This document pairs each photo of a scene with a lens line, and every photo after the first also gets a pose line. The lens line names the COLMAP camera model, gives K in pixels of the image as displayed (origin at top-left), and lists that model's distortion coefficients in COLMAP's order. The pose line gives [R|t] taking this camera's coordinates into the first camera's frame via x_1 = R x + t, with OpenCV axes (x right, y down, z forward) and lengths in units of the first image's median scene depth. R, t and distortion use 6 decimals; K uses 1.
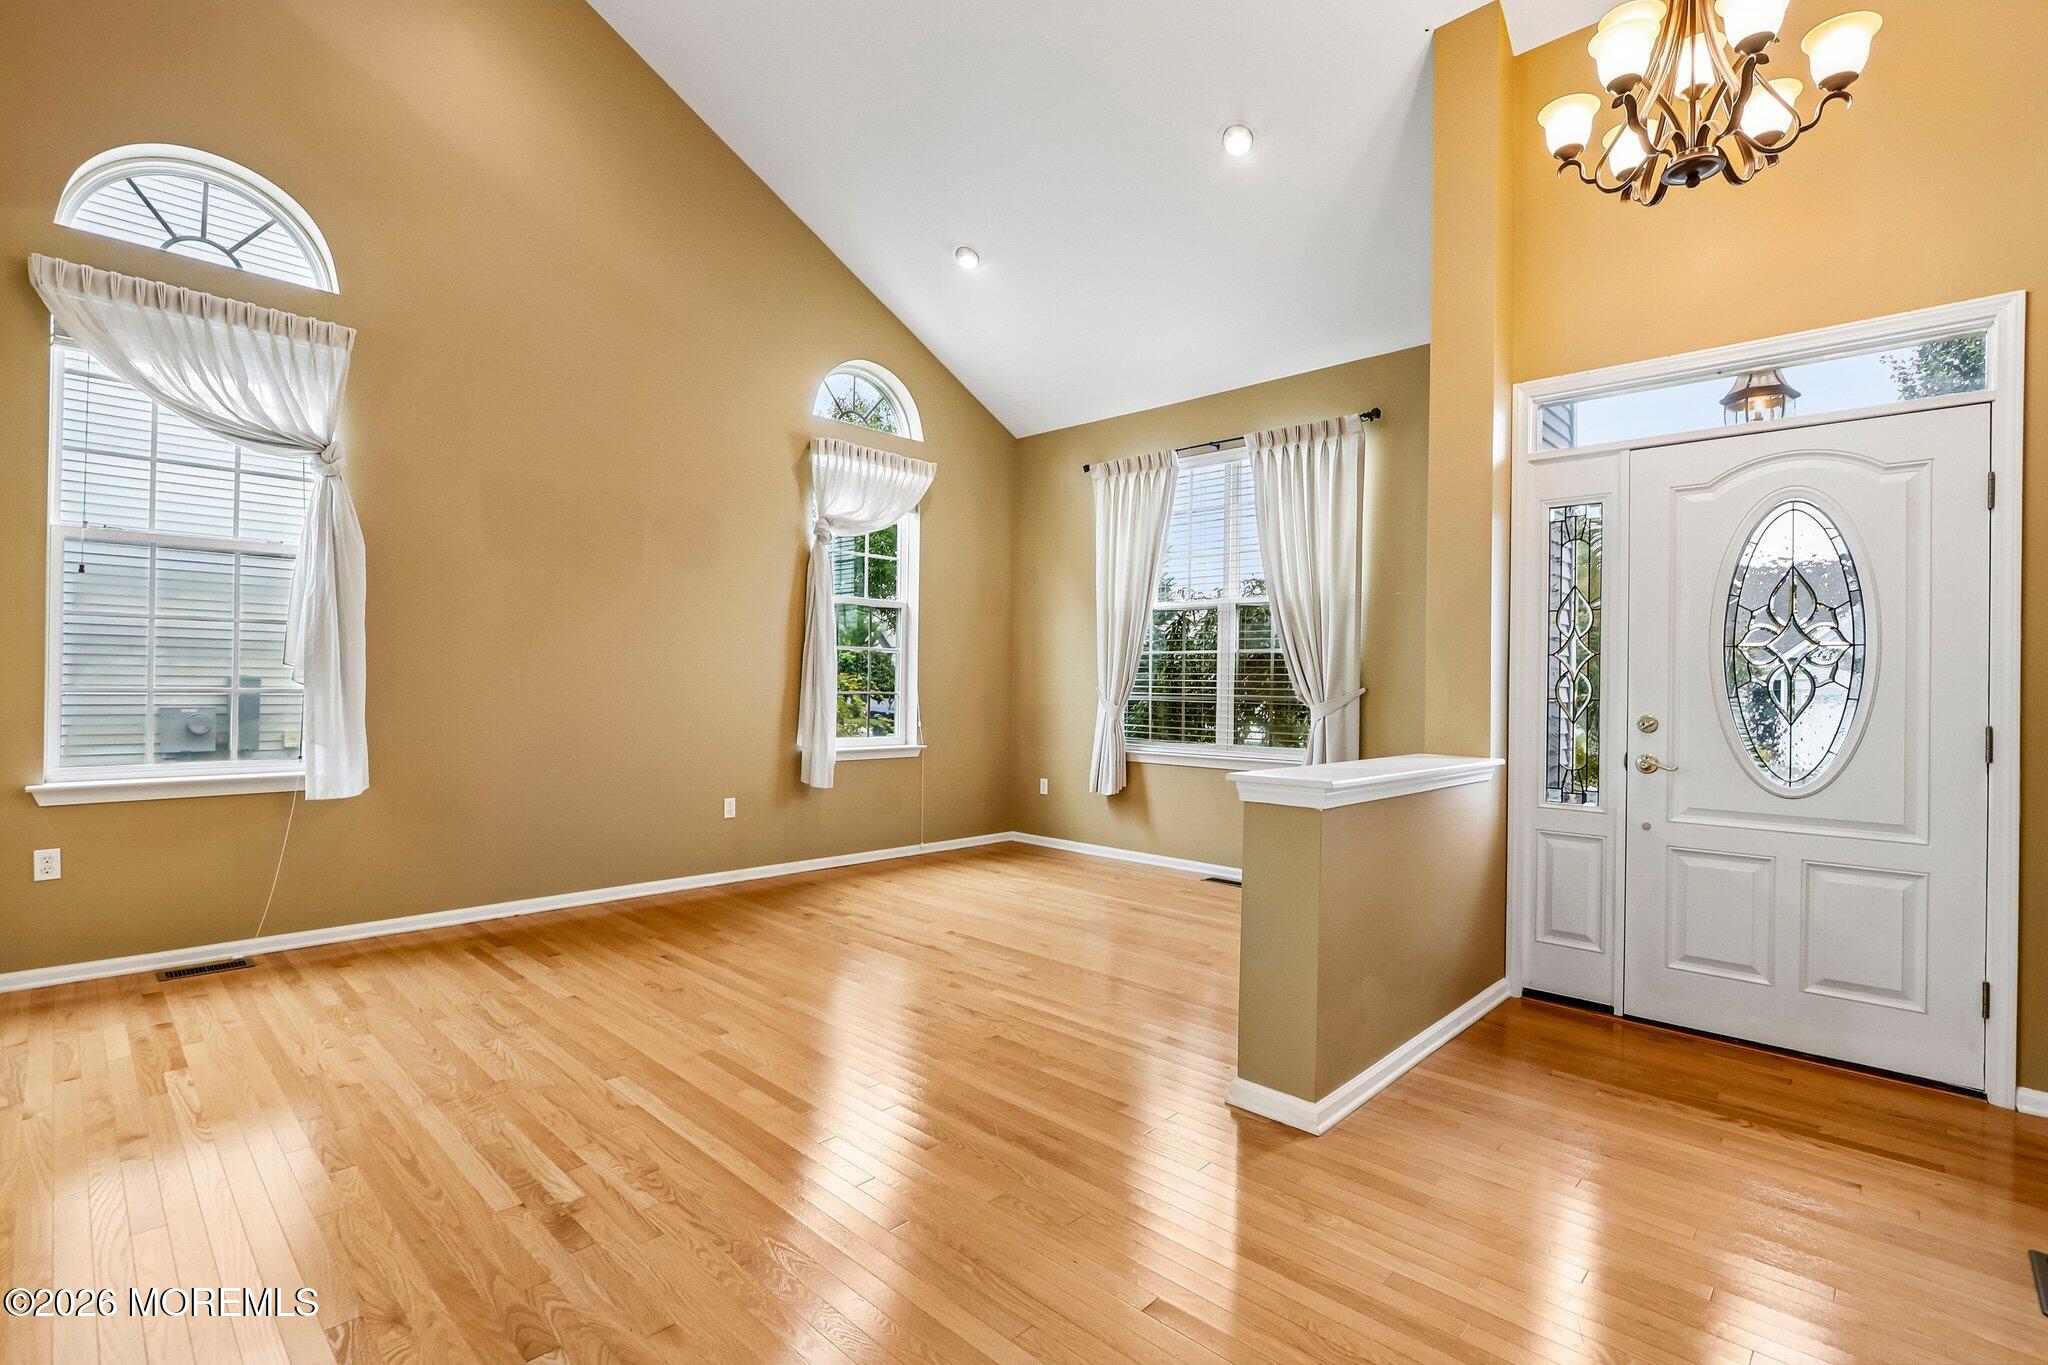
lens RADIAL K [[944.9, 0, 1019.2], [0, 944.9, 685.5], [0, 0, 1]] dist [-0.016493, 0.000181]
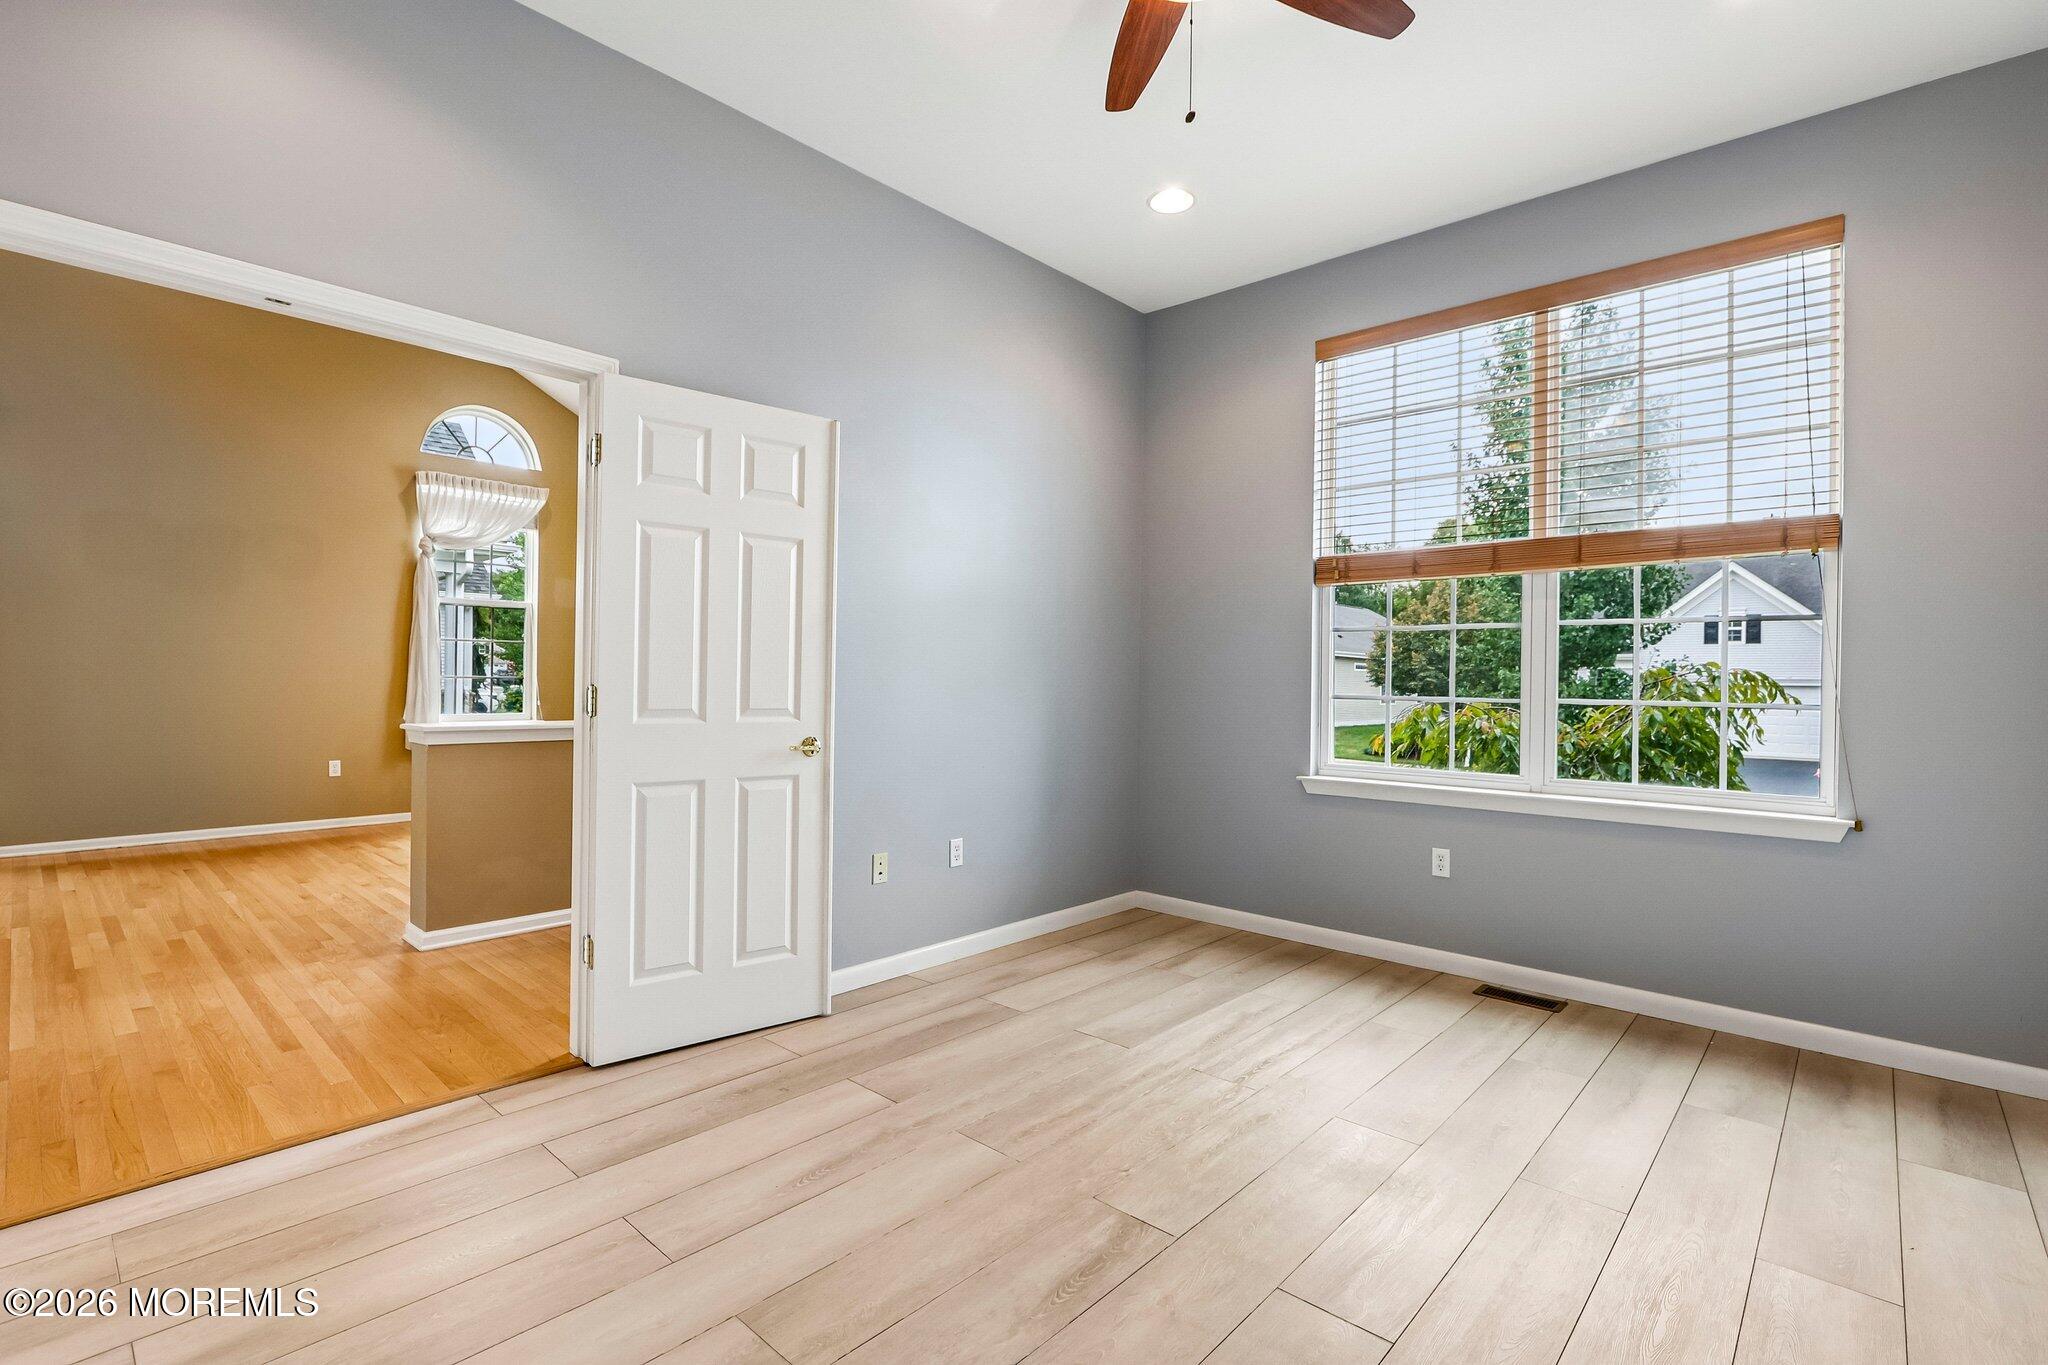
lens RADIAL K [[944.9, 0, 1020.9], [0, 944.9, 683.2], [0, 0, 1]] dist [-0.016493, 0.000181]
pose [[0.999800, -0.004094, 0.019560, 0.528100], [0.003990, 0.999978, 0.005324, 0.011711], [-0.019581, -0.005244, 0.999795, -0.236918]]
